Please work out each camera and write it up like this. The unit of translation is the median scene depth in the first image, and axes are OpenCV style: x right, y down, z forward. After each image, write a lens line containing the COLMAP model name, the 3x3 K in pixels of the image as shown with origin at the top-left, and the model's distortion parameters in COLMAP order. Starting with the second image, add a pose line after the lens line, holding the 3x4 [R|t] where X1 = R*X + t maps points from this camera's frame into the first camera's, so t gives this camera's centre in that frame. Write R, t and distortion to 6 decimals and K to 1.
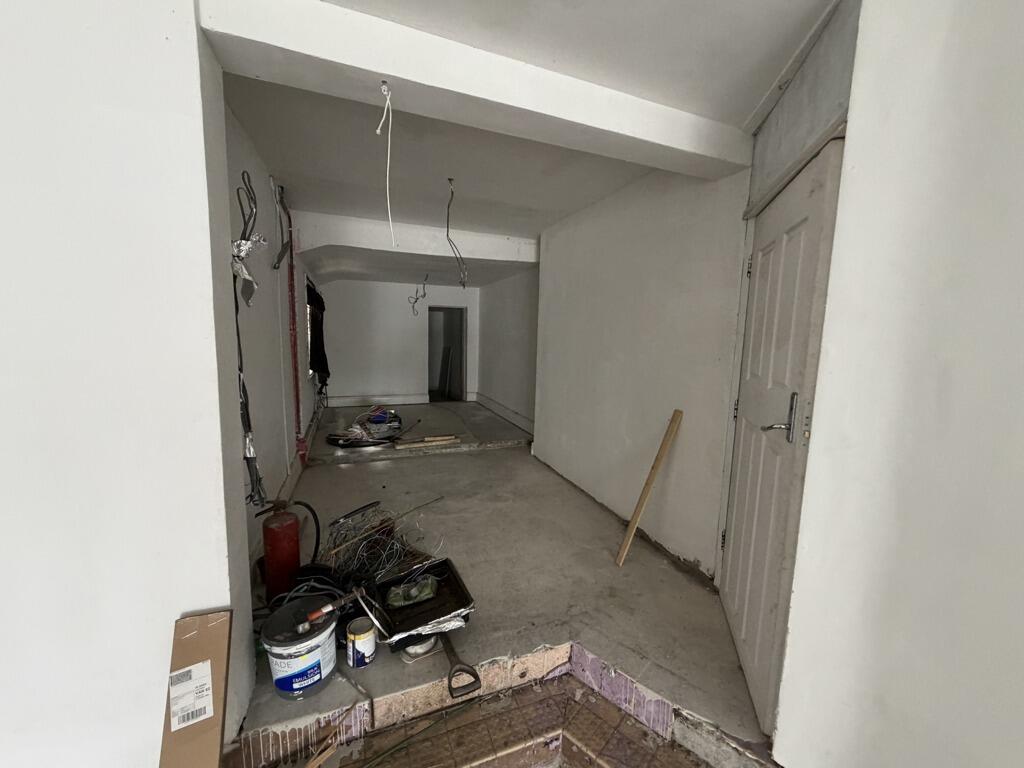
lens RADIAL K [[407.3, 0, 512.0], [0, 407.3, 384.0], [0, 0, 1]] dist [0.000079, 0.000010]
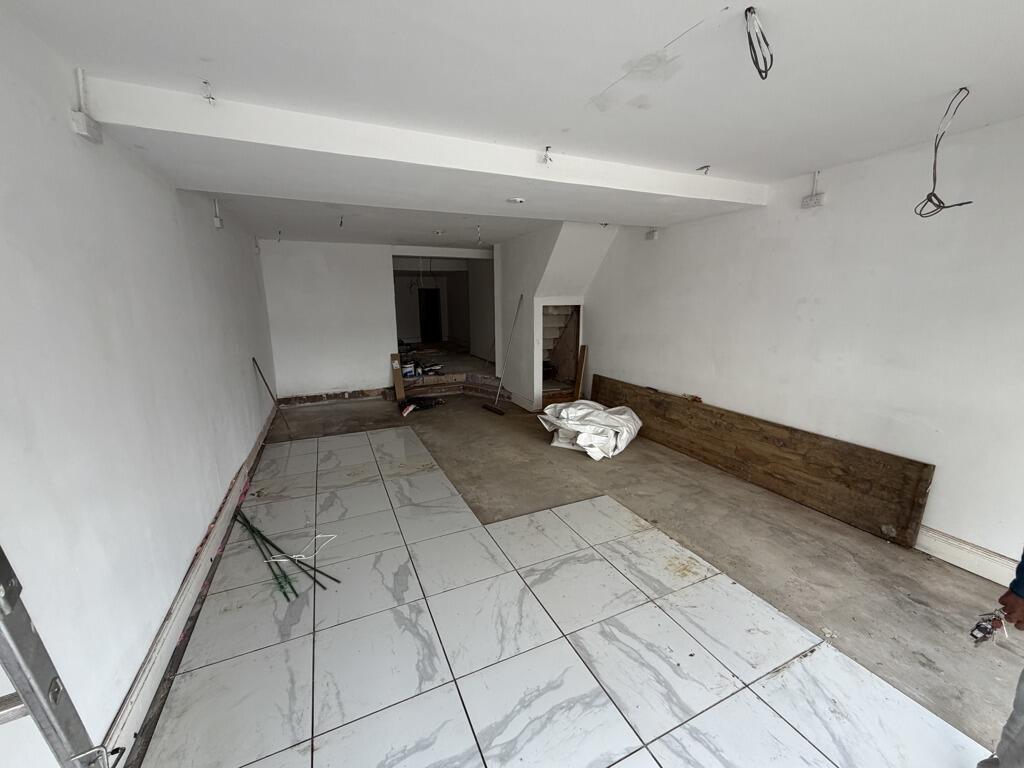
lens RADIAL K [[407.3, 0, 512.0], [0, 407.3, 384.0], [0, 0, 1]] dist [0.000079, 0.000010]
pose [[0.997831, -0.048481, 0.044528, 0.490139], [0.044727, 0.995649, 0.081746, 0.449039], [-0.048297, -0.079577, 0.995658, -3.765566]]
